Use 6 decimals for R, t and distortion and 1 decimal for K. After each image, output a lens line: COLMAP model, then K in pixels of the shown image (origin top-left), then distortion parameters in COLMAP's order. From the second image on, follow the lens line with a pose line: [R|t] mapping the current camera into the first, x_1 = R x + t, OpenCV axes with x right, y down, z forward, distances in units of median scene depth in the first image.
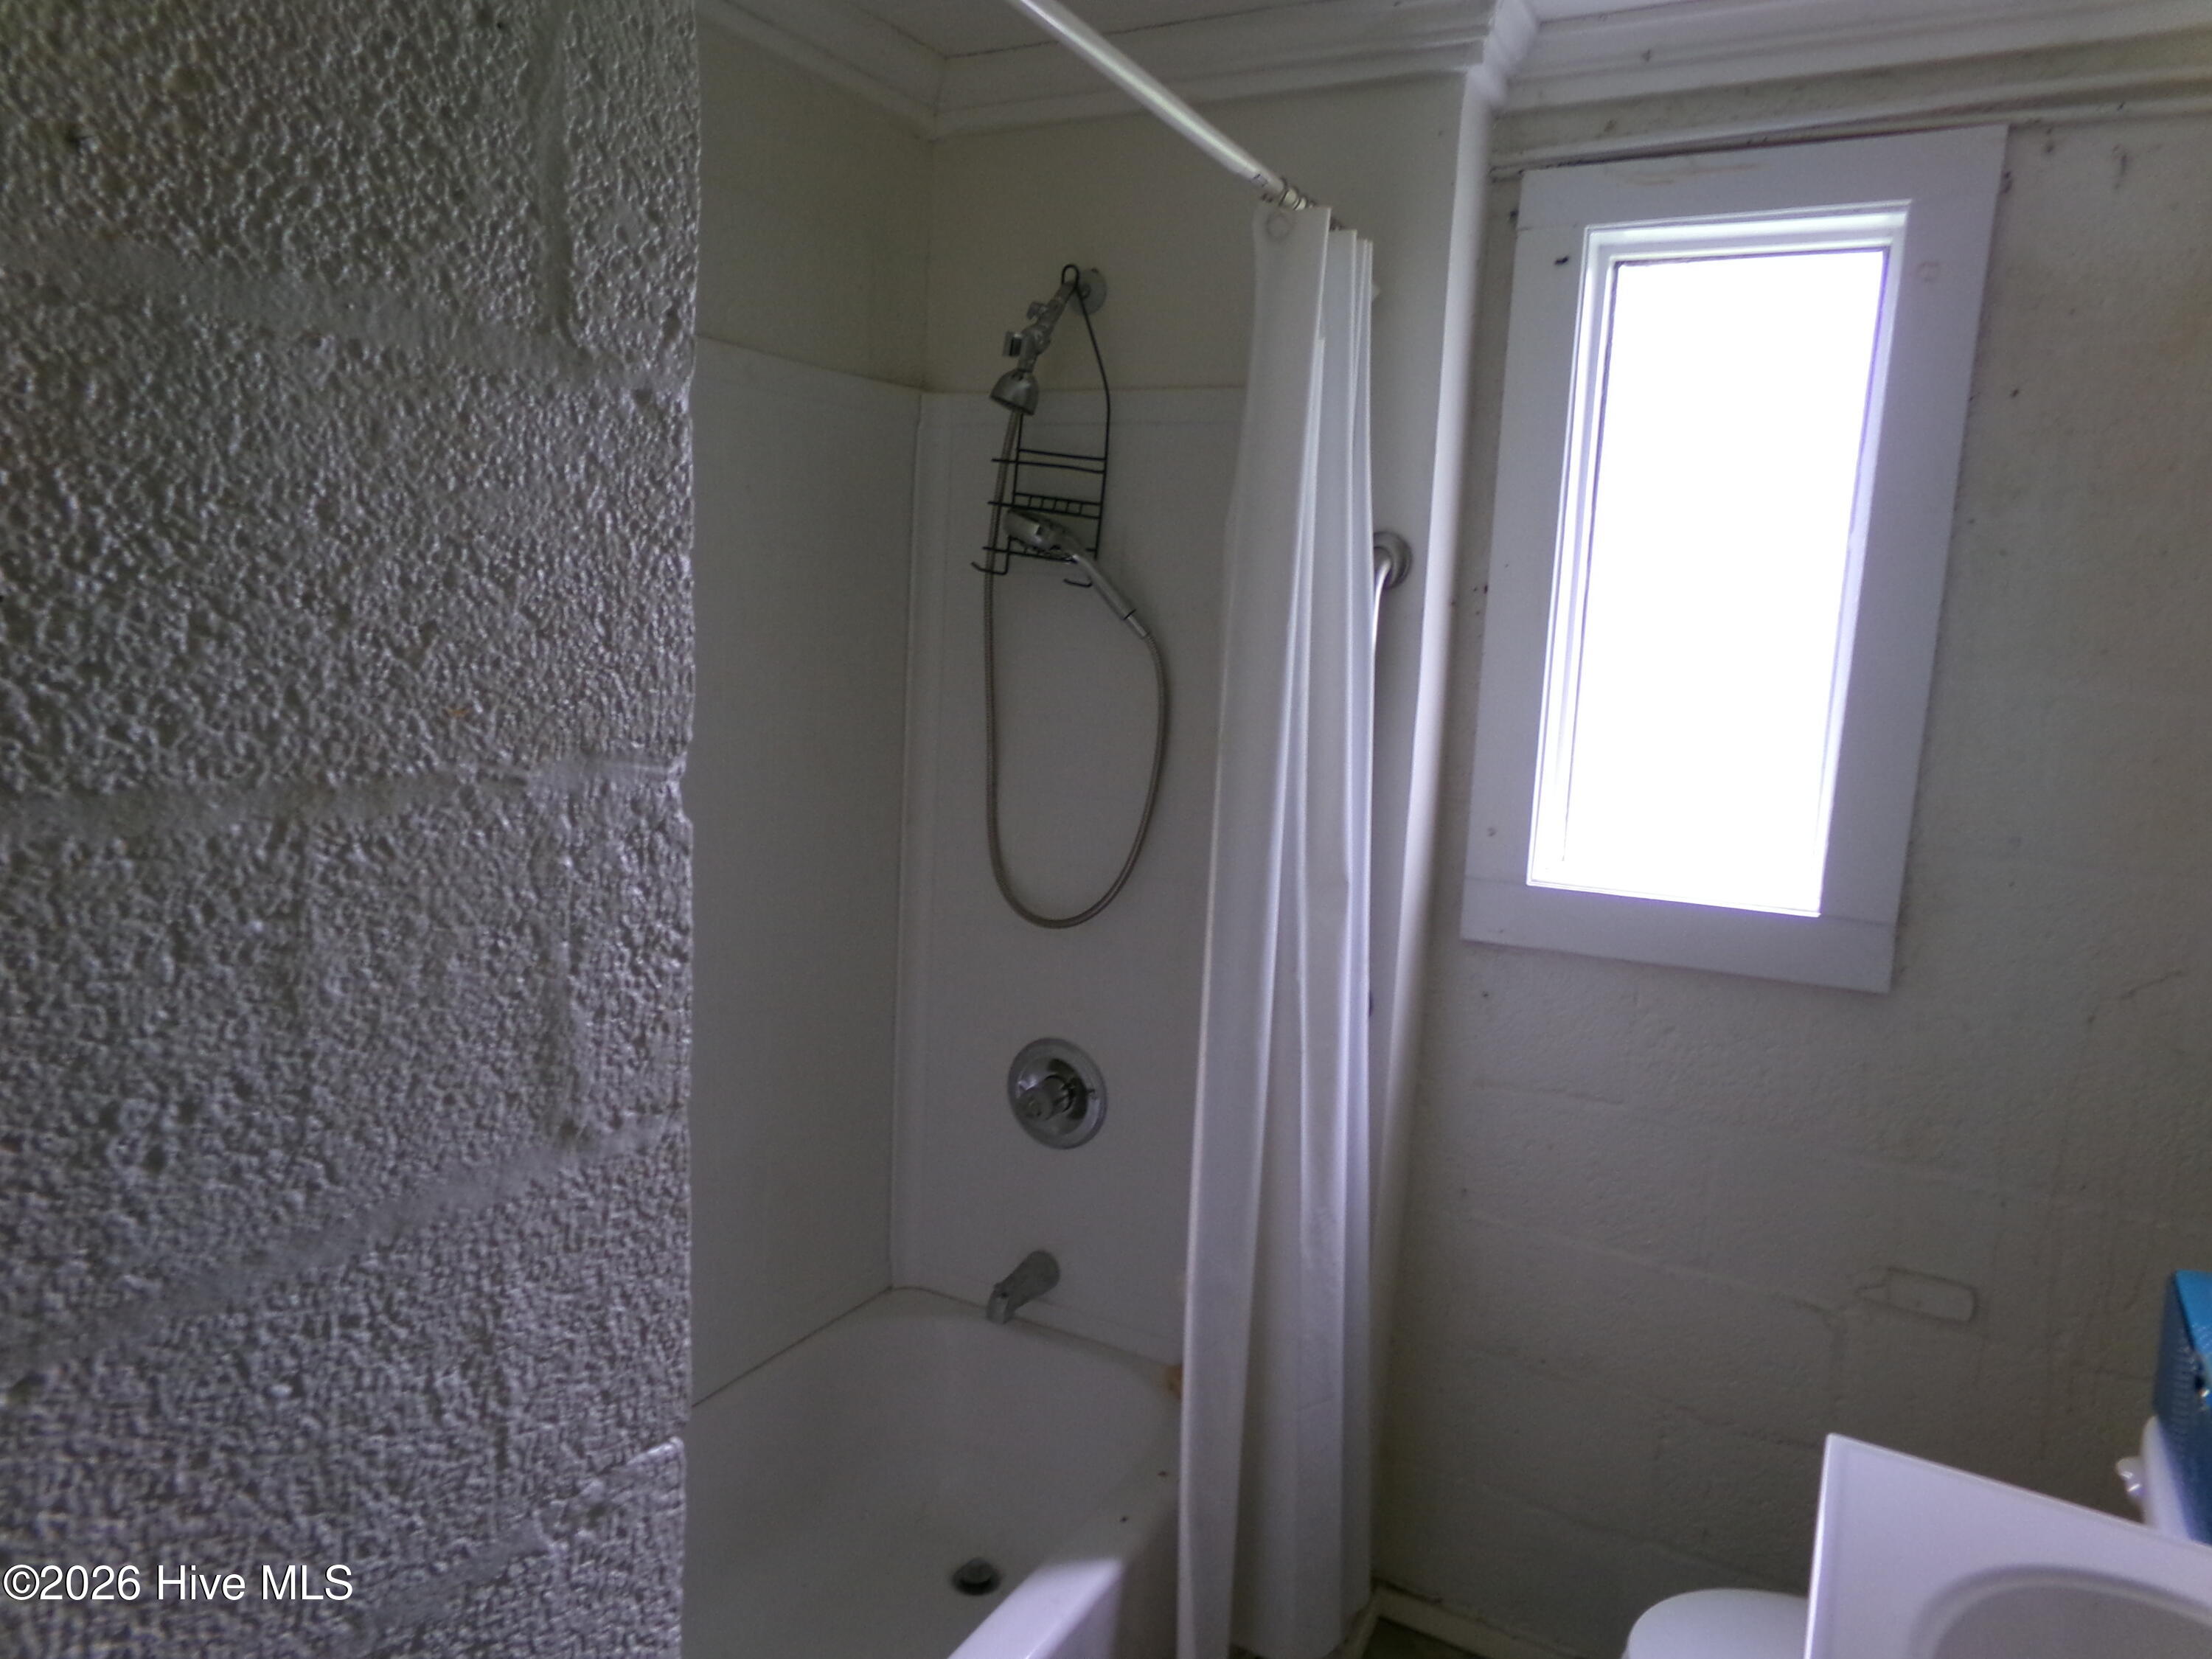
lens RADIAL K [[1488.3, 0, 1106.0], [0, 1488.3, 829.5], [0, 0, 1]] dist [-0.005611, 0.002753]
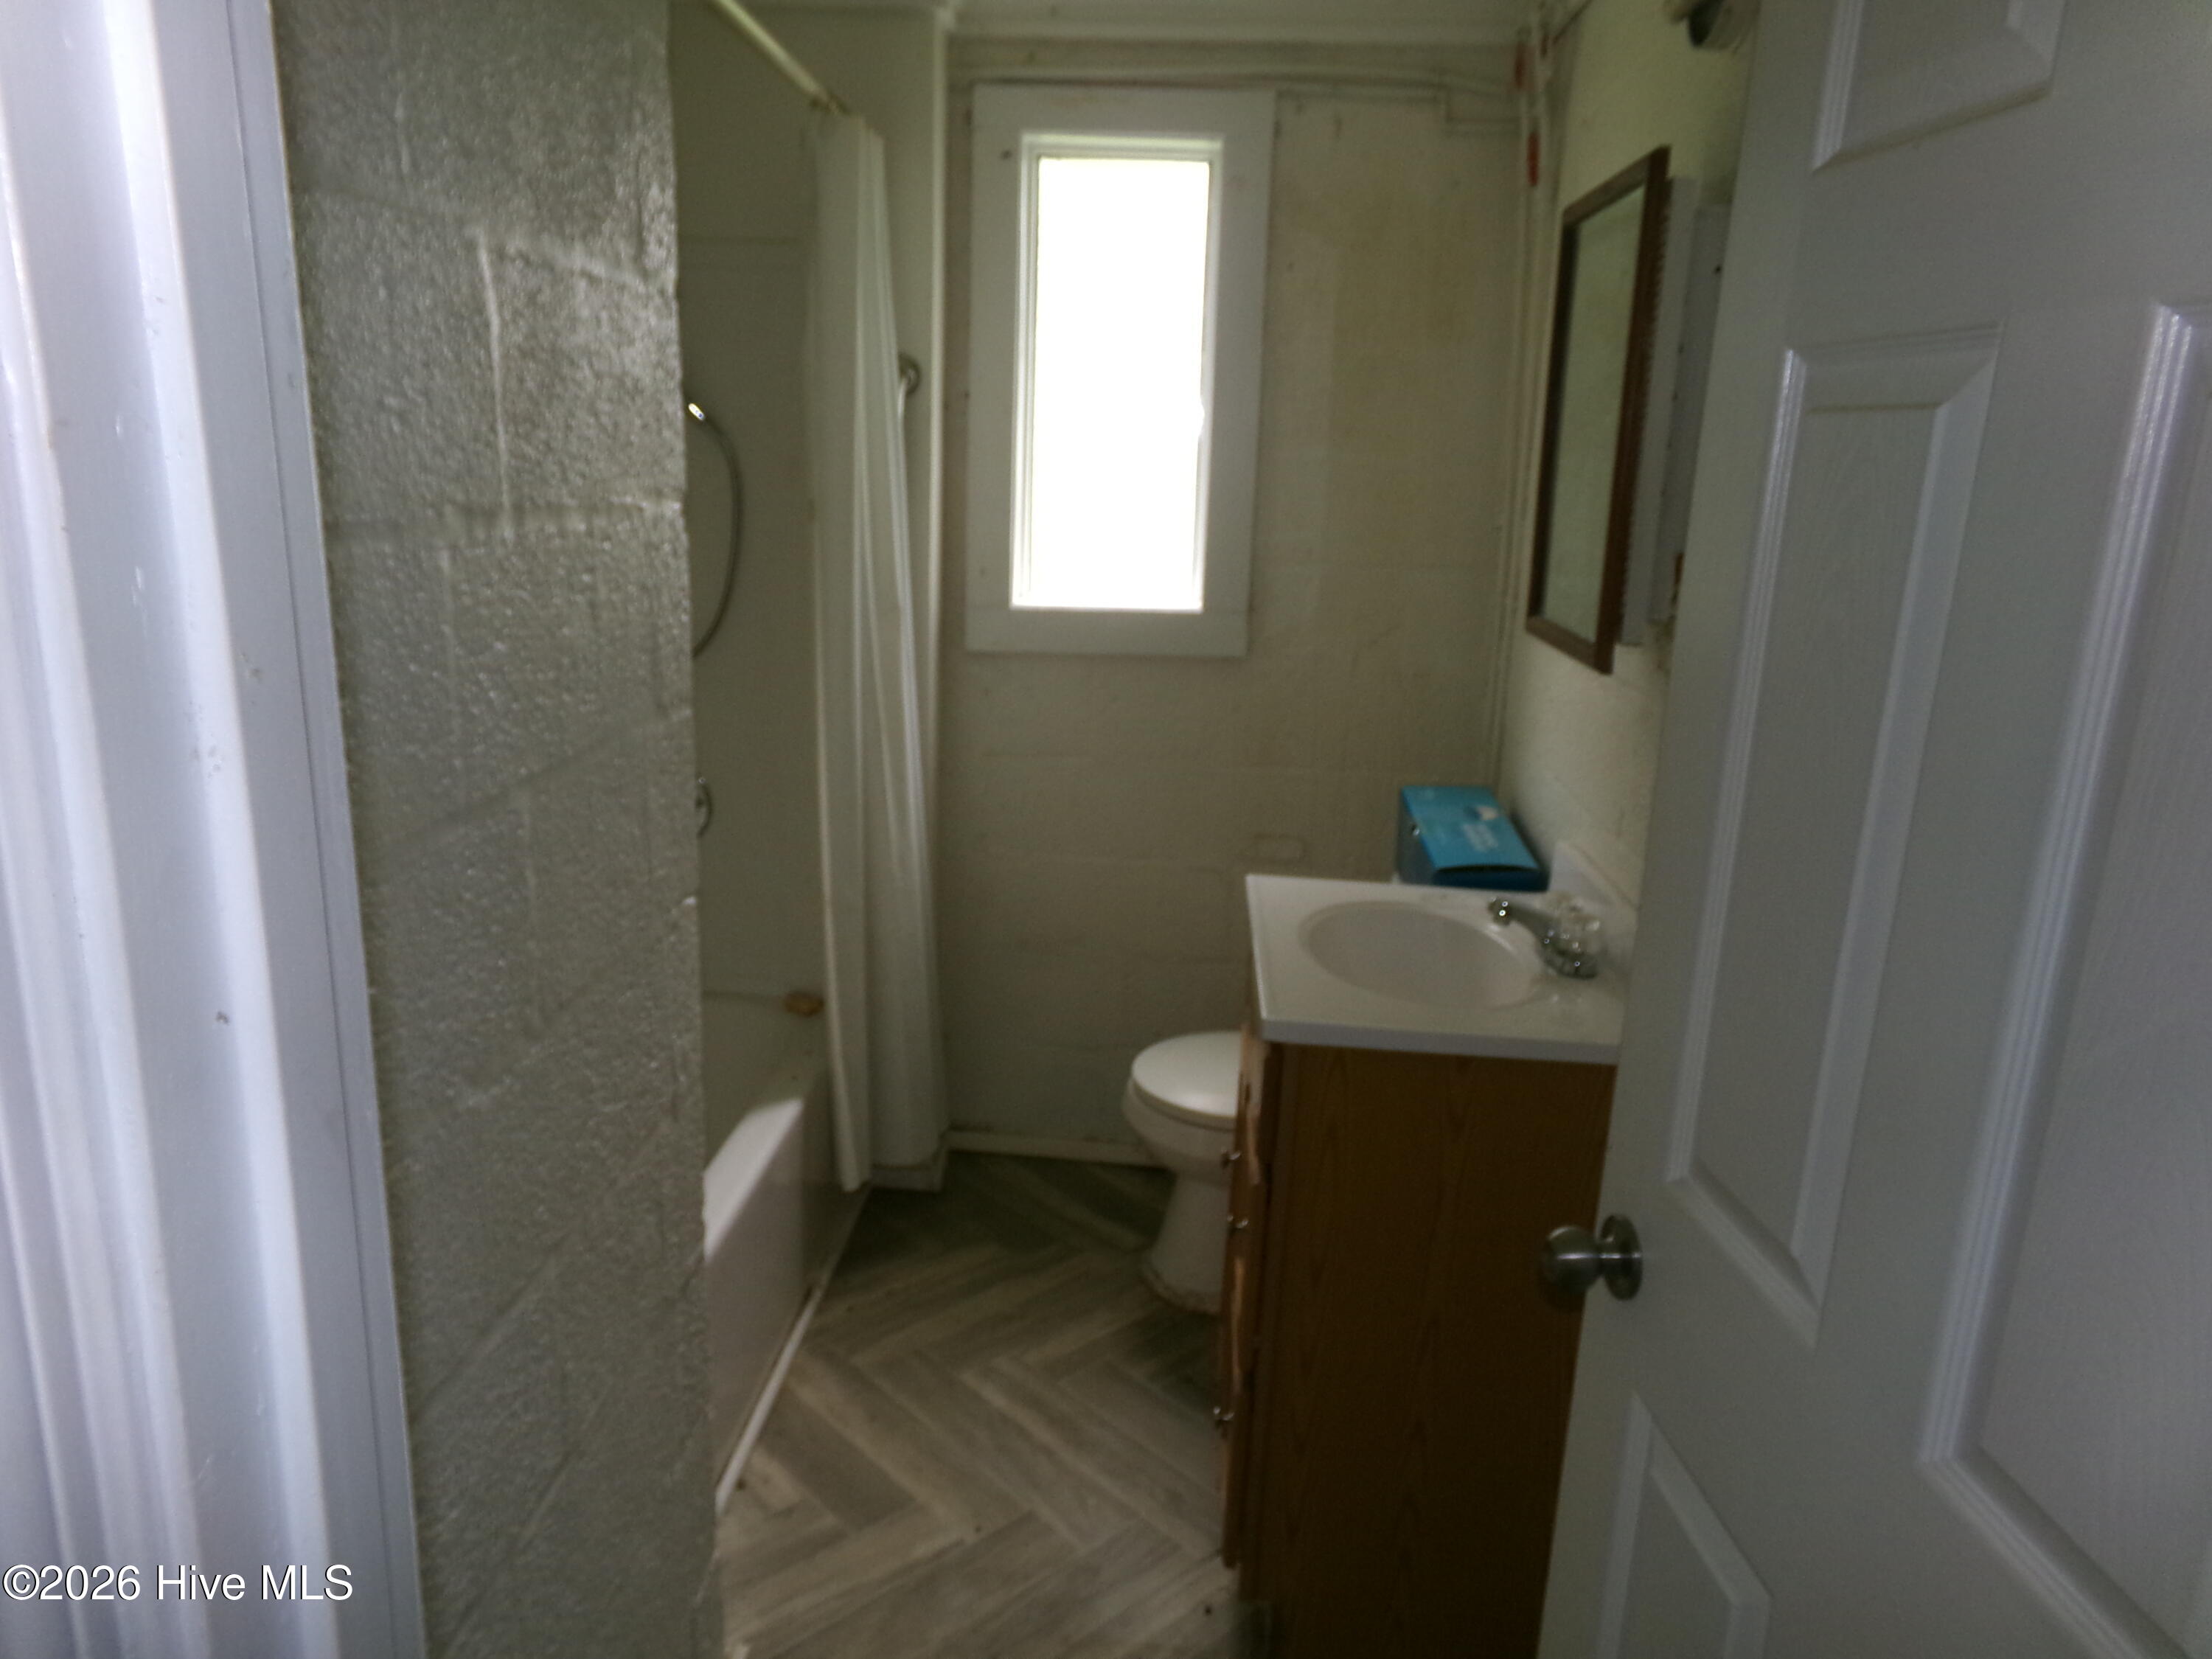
lens RADIAL K [[1488.3, 0, 1106.0], [0, 1488.3, 829.5], [0, 0, 1]] dist [-0.005611, 0.002753]
pose [[0.901962, -0.131144, 0.411419, -0.273885], [0.079464, 0.986904, 0.140376, 0.060109], [-0.424441, -0.093921, 0.900571, -0.374292]]
